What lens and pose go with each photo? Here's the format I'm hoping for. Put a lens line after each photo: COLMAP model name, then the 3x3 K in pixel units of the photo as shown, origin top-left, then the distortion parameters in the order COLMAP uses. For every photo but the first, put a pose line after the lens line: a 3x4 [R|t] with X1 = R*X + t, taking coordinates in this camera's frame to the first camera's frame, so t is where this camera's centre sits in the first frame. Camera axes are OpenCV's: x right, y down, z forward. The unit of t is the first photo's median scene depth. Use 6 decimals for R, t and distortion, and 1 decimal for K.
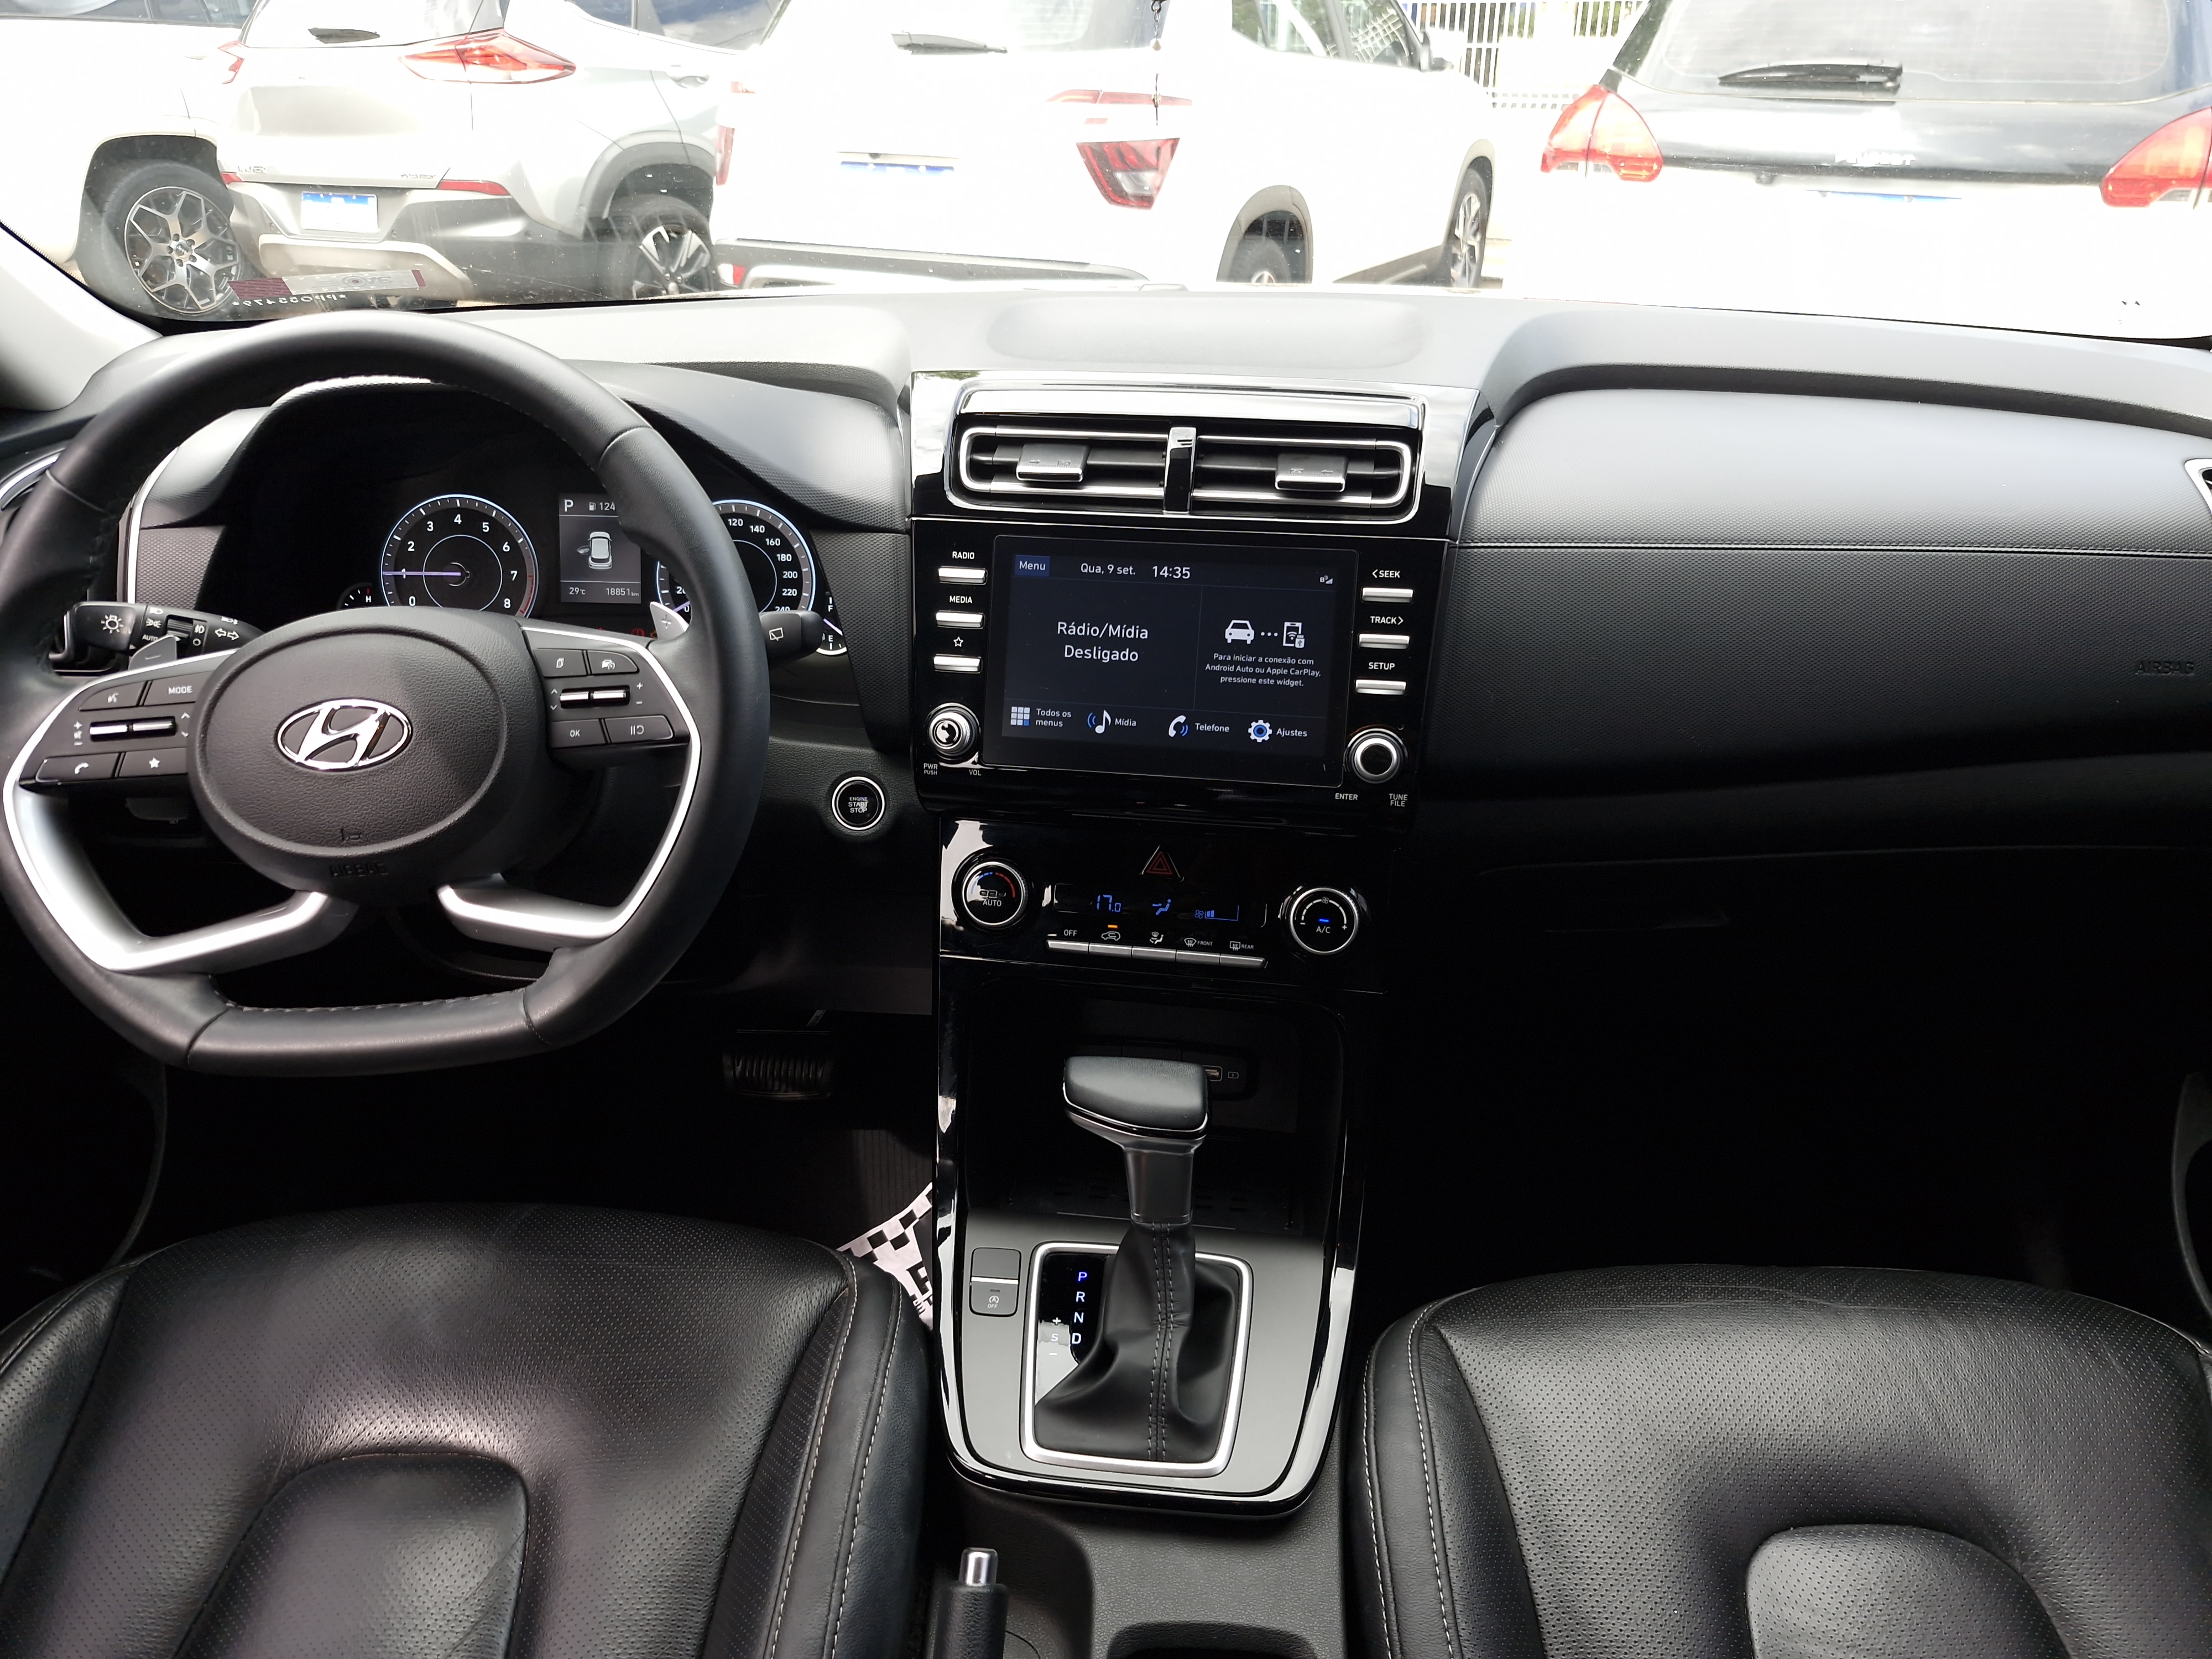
lens RADIAL K [[1524.7, 0, 1105.5], [0, 1524.7, 769.2], [0, 0, 1]] dist [0.073408, -0.100094]
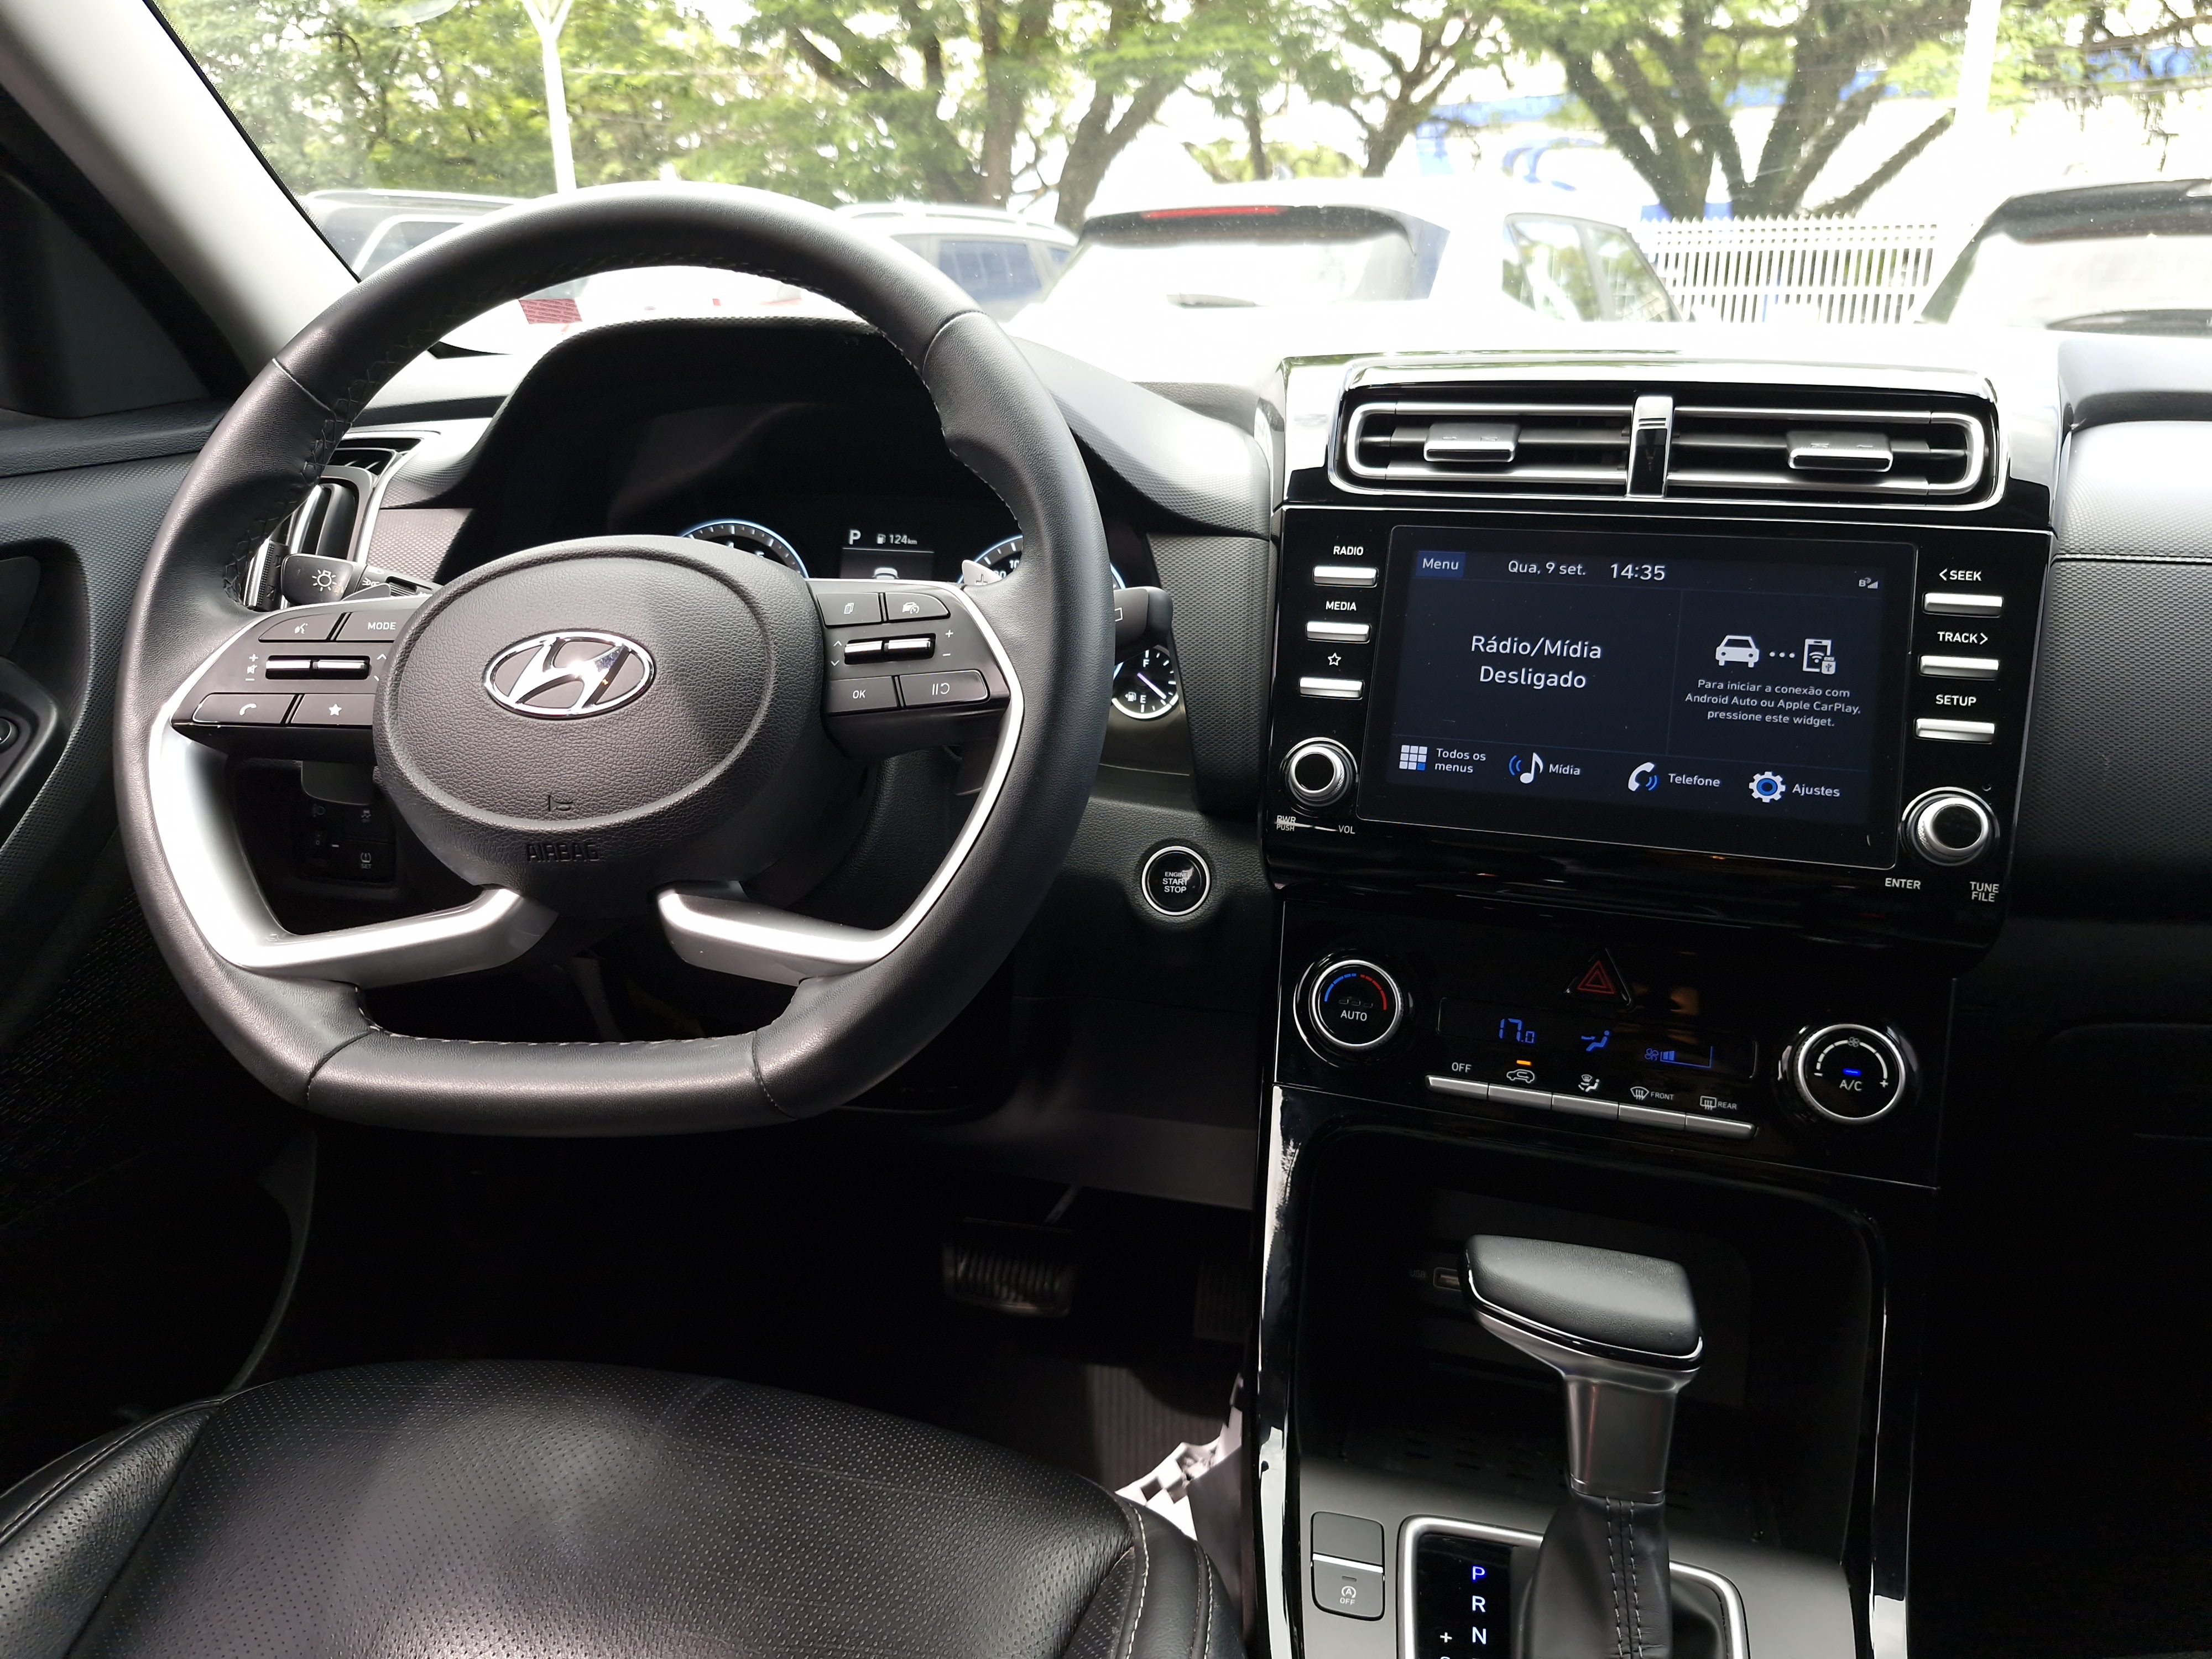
lens RADIAL K [[1524.7, 0, 1105.5], [0, 1524.7, 769.2], [0, 0, 1]] dist [0.073408, -0.100094]
pose [[0.989396, 0.054941, -0.134449, -0.108438], [-0.077923, 0.981984, -0.172150, 0.115032], [0.122568, 0.180801, 0.975852, 0.256760]]
